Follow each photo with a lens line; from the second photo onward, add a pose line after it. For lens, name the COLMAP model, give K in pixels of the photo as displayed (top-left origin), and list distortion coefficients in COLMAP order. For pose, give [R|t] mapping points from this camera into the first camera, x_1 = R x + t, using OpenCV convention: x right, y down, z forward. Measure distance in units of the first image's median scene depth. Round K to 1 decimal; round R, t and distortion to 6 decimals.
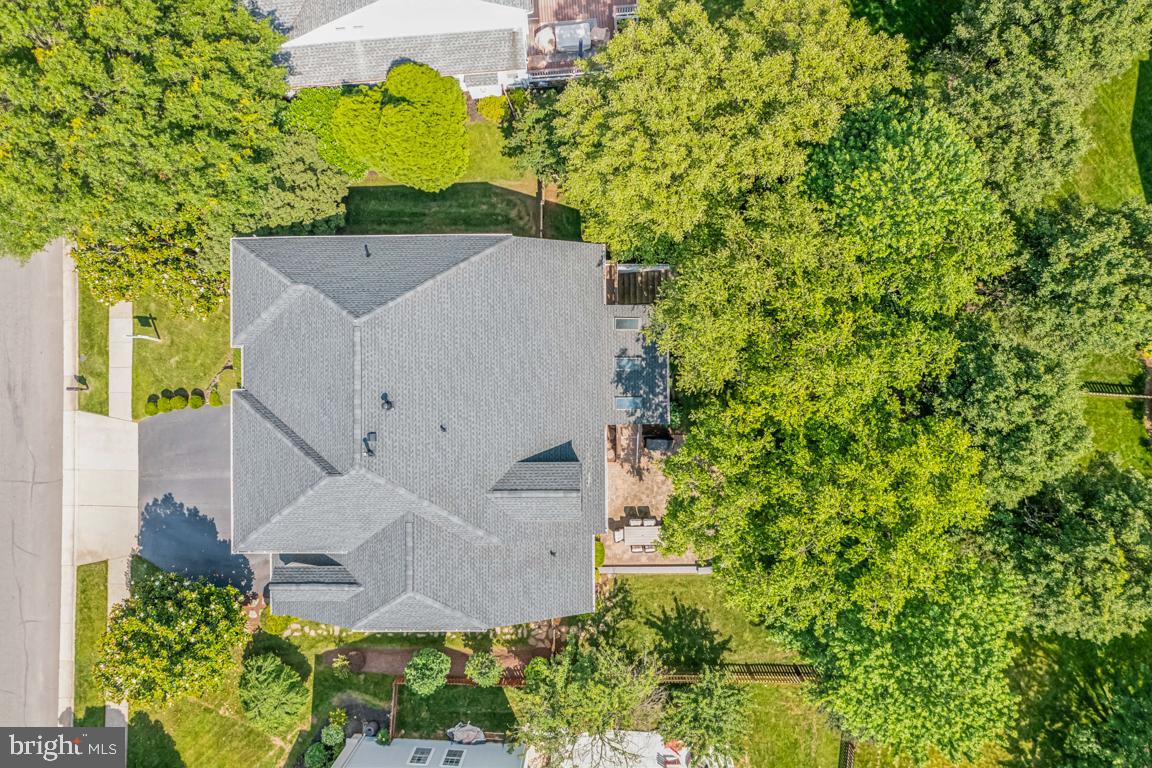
lens RADIAL K [[913.0, 0, 573.4], [0, 913.0, 389.8], [0, 0, 1]] dist [-0.003455, -0.001620]
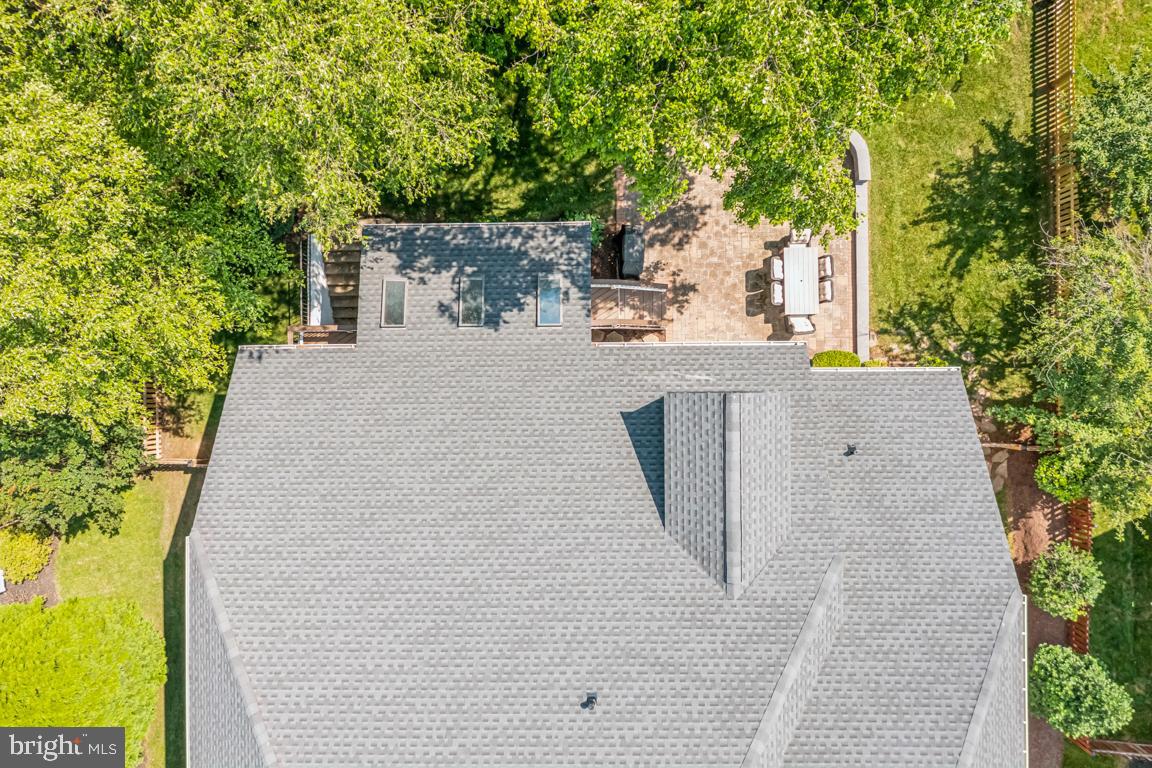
lens RADIAL K [[913.0, 0, 568.0], [0, 913.0, 382.3], [0, 0, 1]] dist [-0.003455, -0.001620]
pose [[0.002412, -0.999690, 0.024777, 0.001839], [0.999546, 0.001666, -0.030080, 0.037663], [0.030029, 0.024839, 0.999240, 0.456372]]
